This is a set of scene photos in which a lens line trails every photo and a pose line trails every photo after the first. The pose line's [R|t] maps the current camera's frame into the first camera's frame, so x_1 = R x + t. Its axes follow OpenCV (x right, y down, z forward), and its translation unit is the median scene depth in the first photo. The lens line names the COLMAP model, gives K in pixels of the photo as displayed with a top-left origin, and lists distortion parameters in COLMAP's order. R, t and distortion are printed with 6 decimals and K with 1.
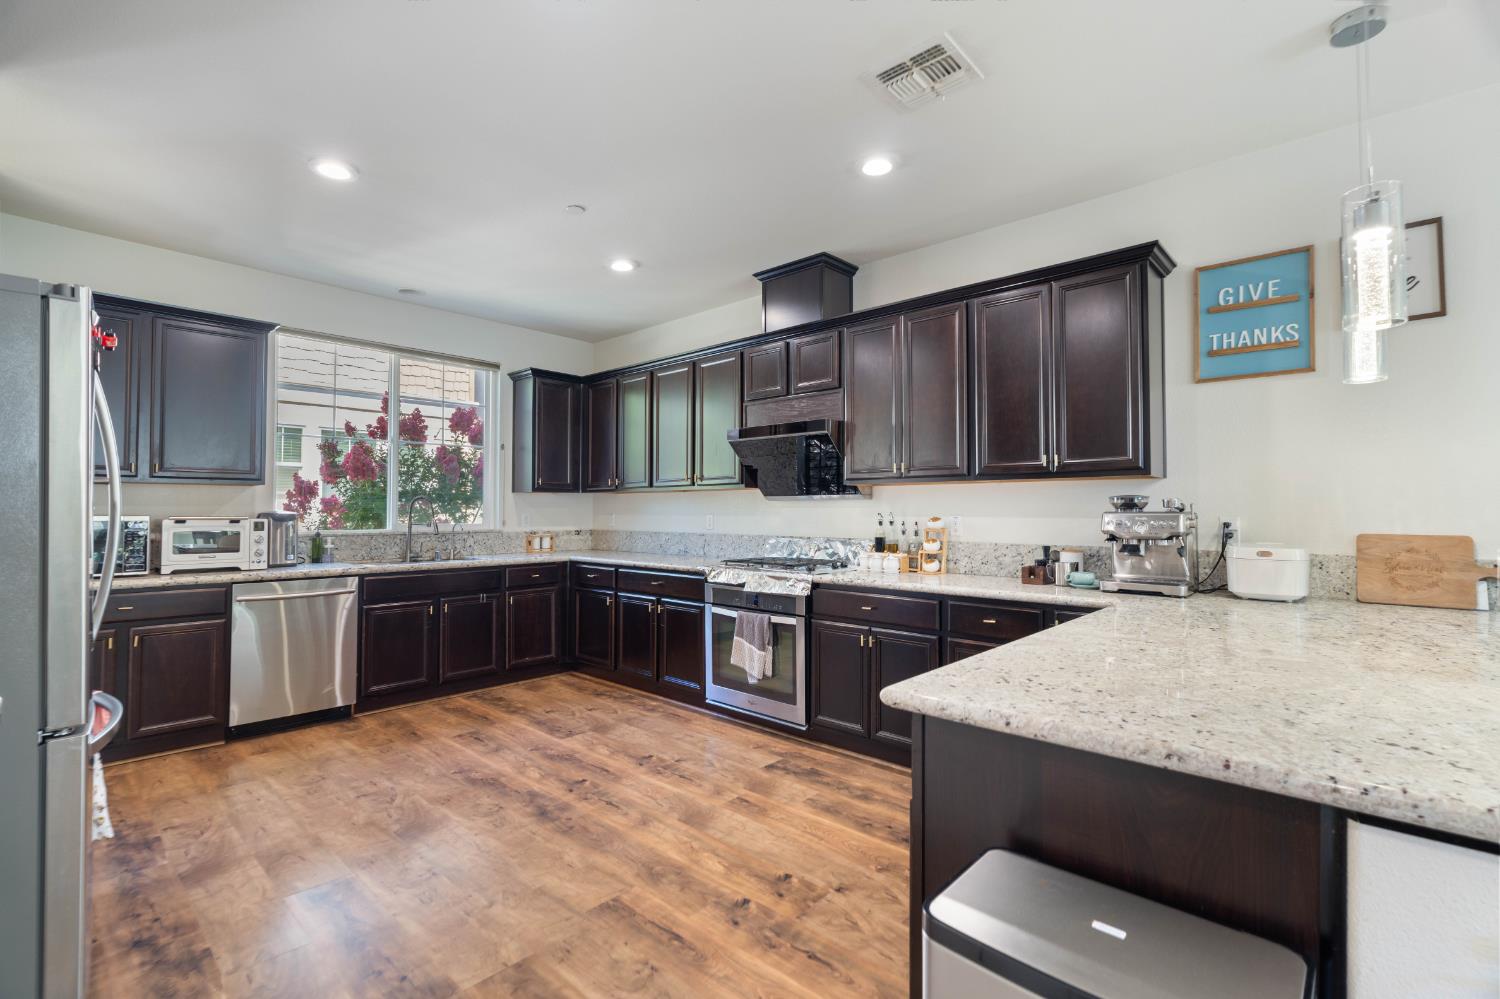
lens RADIAL K [[688.8, 0, 747.2], [0, 688.8, 499.9], [0, 0, 1]] dist [-0.007523, 0.003679]
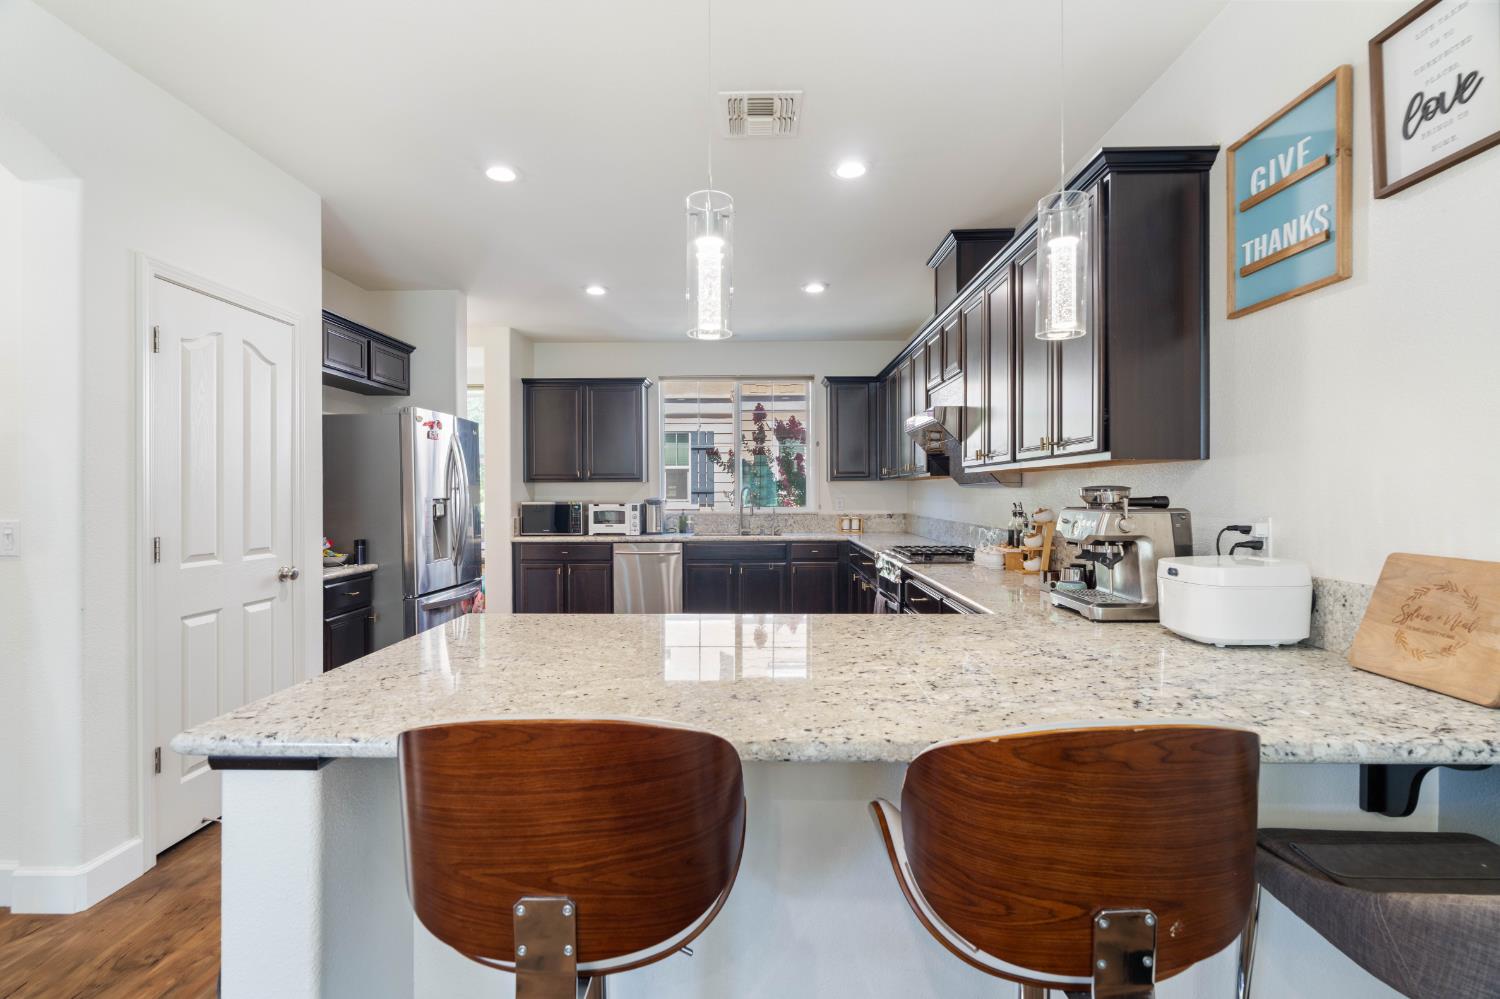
lens RADIAL K [[688.8, 0, 747.4], [0, 688.8, 491.9], [0, 0, 1]] dist [-0.007523, 0.003679]
pose [[0.657853, -0.003546, -0.753138, 0.702346], [0.017380, 0.999794, 0.010473, -0.011759], [0.752946, -0.019979, 0.657779, 0.156879]]
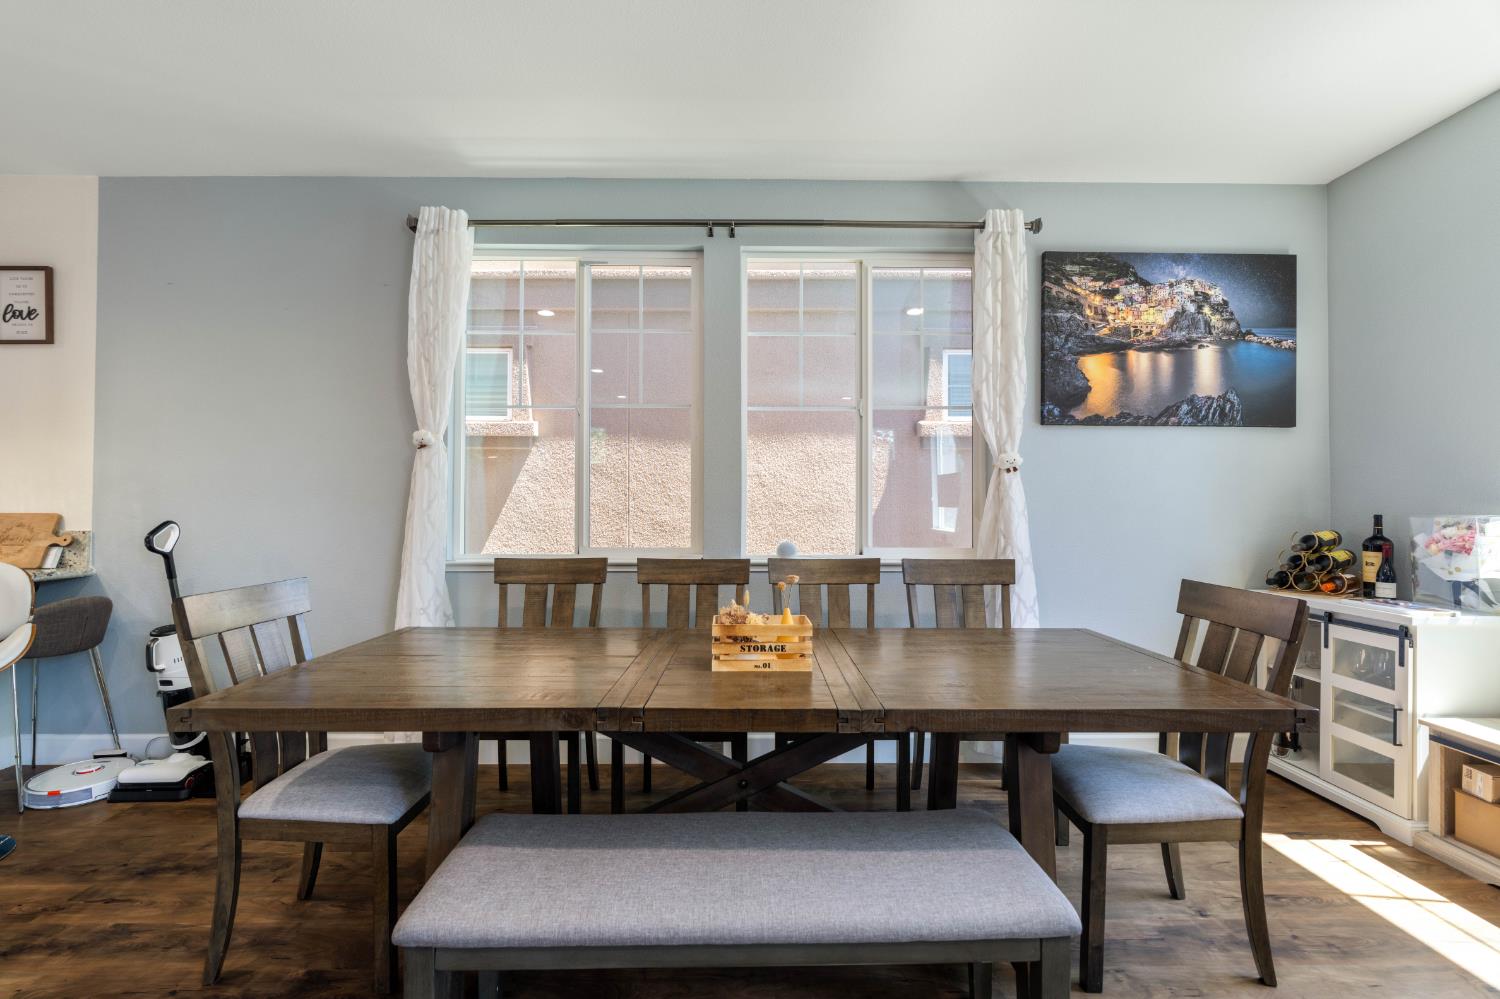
lens RADIAL K [[688.8, 0, 763.5], [0, 688.8, 506.3], [0, 0, 1]] dist [-0.007523, 0.003679]
pose [[0.724252, 0.006120, 0.689508, 0.753978], [-0.015138, 0.999861, 0.007026, 0.006299], [-0.689369, -0.015526, 0.724244, -0.598436]]
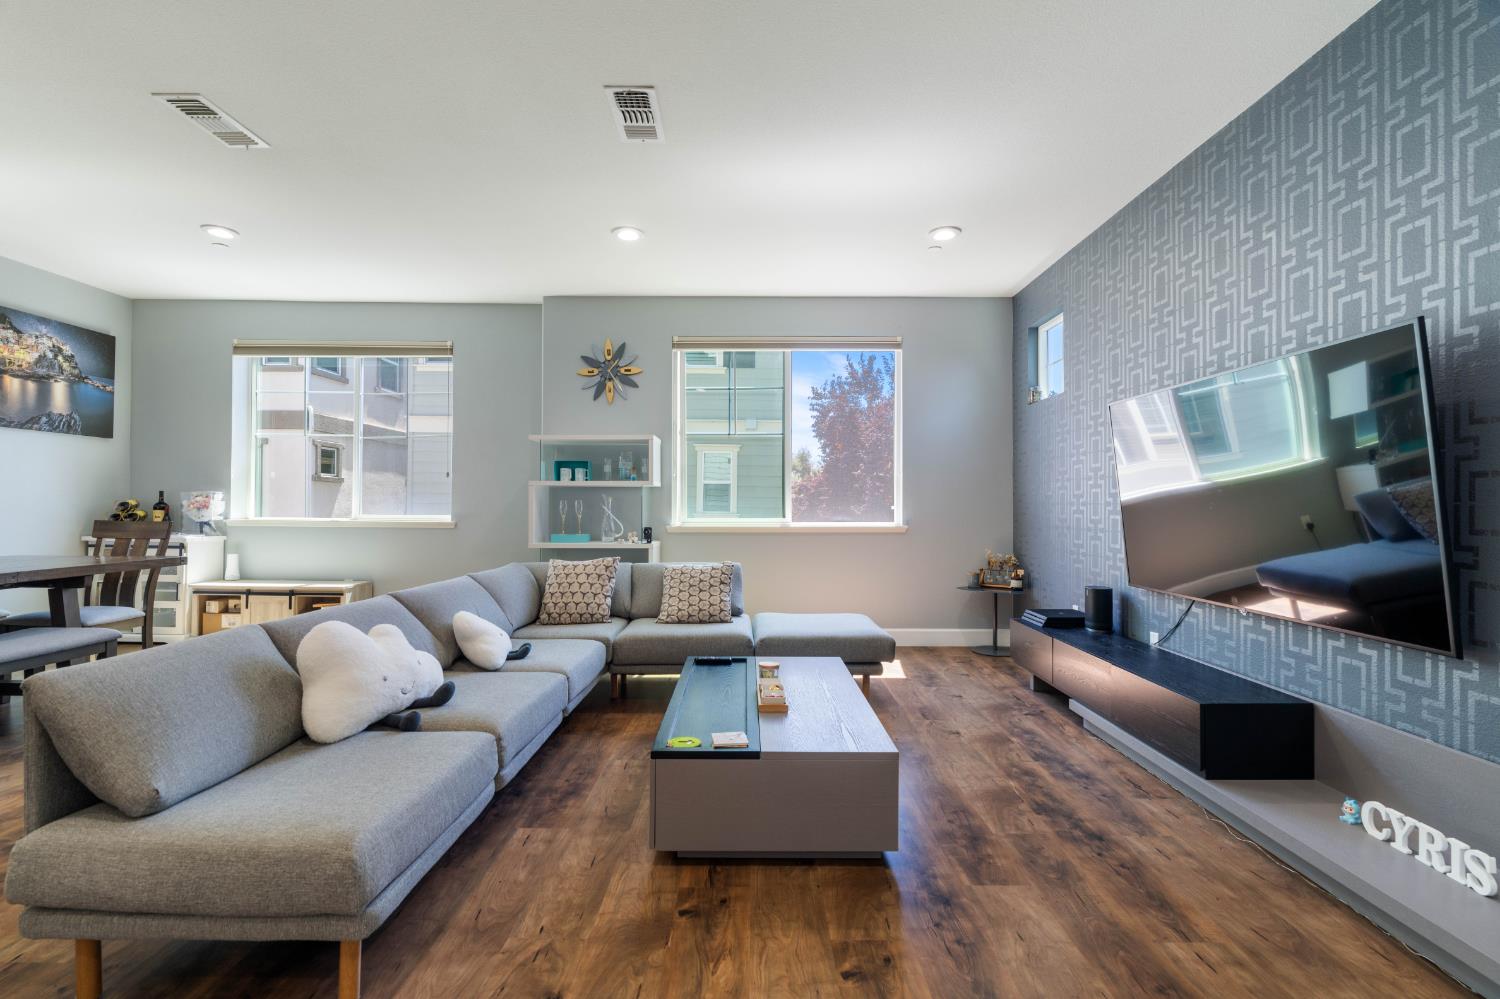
lens RADIAL K [[688.8, 0, 742.5], [0, 688.8, 499.9], [0, 0, 1]] dist [-0.007523, 0.003679]
pose [[-0.659299, 0.003353, 0.751873, -0.176474], [-0.020524, 0.999537, -0.022455, 0.039129], [-0.751600, -0.030235, -0.658925, -0.476491]]
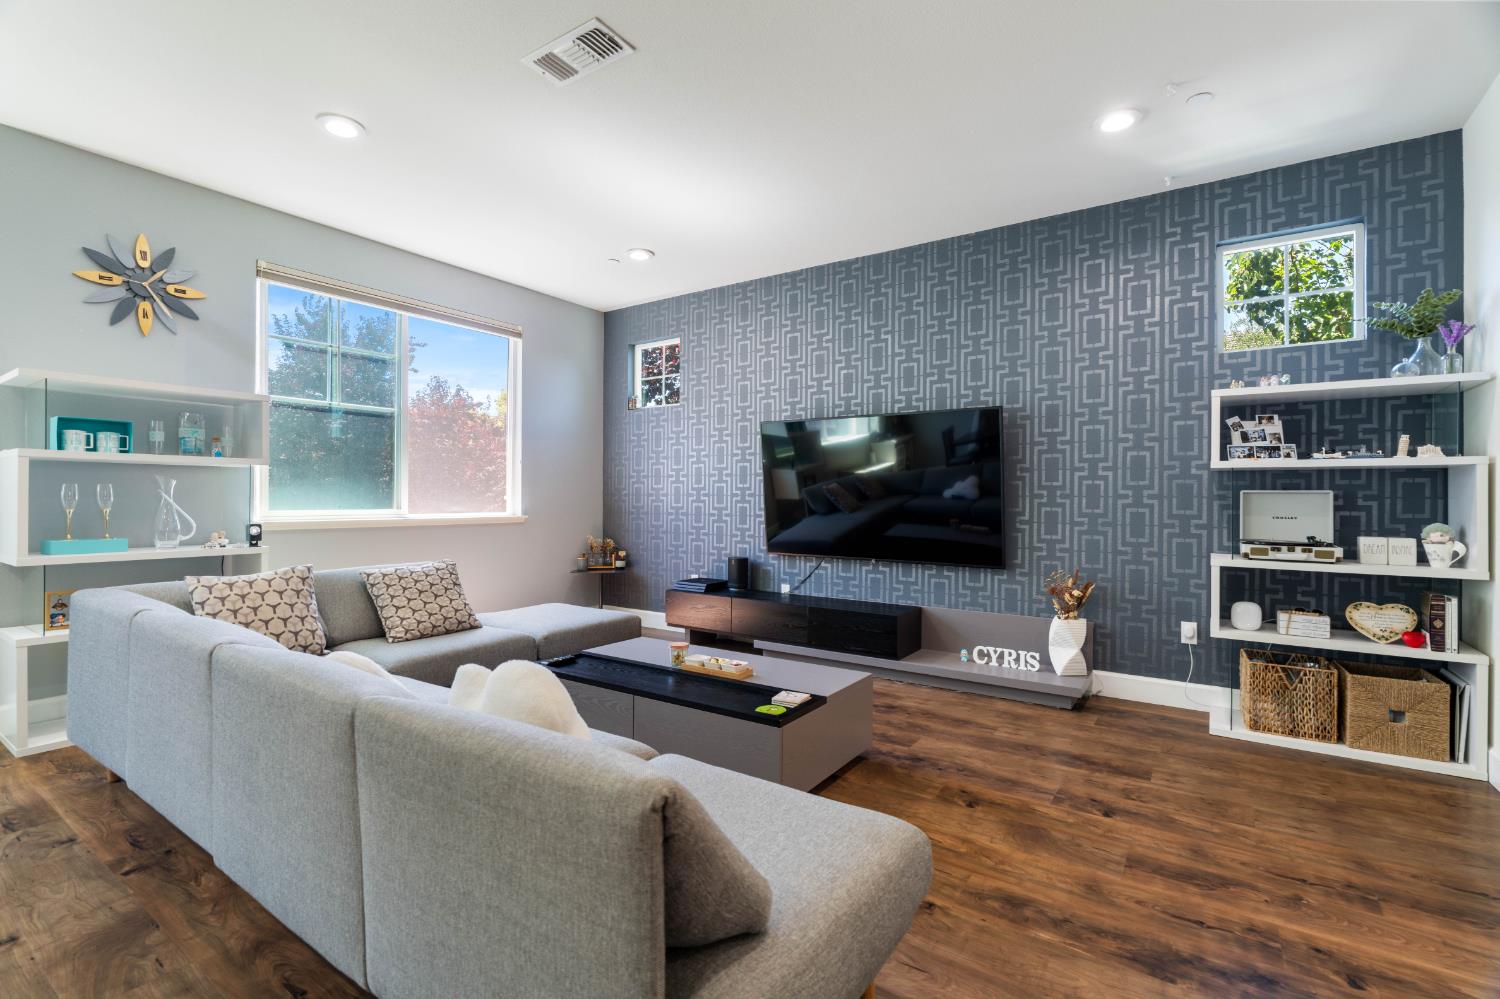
lens RADIAL K [[688.8, 0, 746.2], [0, 688.8, 497.2], [0, 0, 1]] dist [-0.007523, 0.003679]
pose [[-0.991047, -0.007378, -0.133312, 0.427127], [-0.003914, 0.999649, -0.026221, 0.051456], [0.133458, -0.025464, -0.990727, -0.181542]]
